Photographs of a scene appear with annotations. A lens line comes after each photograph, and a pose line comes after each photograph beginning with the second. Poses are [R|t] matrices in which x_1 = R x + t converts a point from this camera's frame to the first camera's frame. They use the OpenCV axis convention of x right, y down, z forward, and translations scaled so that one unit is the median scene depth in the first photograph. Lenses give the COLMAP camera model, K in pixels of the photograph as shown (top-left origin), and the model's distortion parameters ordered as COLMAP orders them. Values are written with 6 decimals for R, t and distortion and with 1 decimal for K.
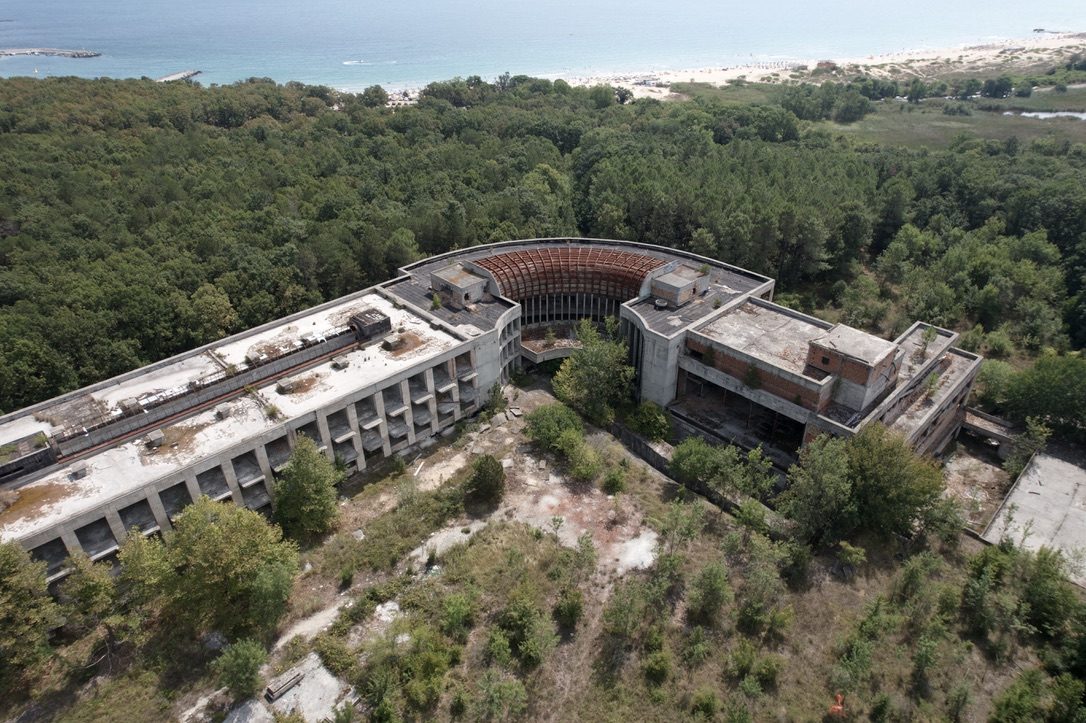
lens RADIAL K [[695.3, 0, 539.2], [0, 695.3, 359.4], [0, 0, 1]] dist [-0.064649, 0.066187]
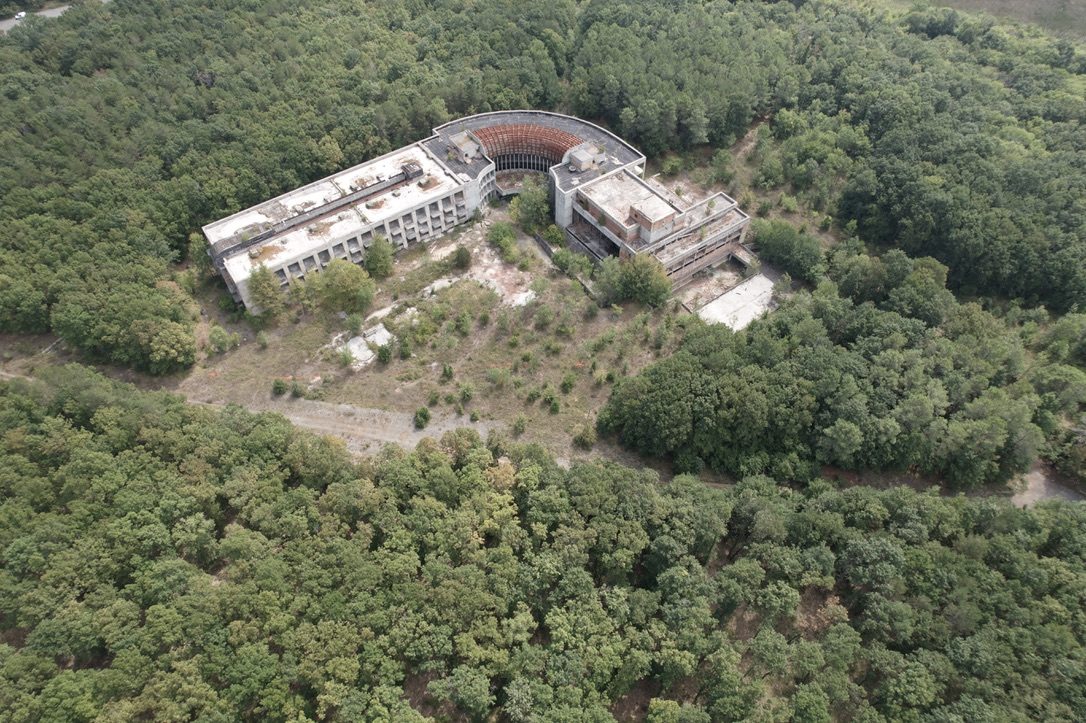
lens RADIAL K [[695.3, 0, 539.2], [0, 695.3, 359.4], [0, 0, 1]] dist [-0.064649, 0.066187]
pose [[0.990210, 0.110562, -0.085205, 0.351099], [-0.075103, 0.936536, 0.342432, -0.265748], [0.117658, -0.332680, 0.935671, -0.997994]]
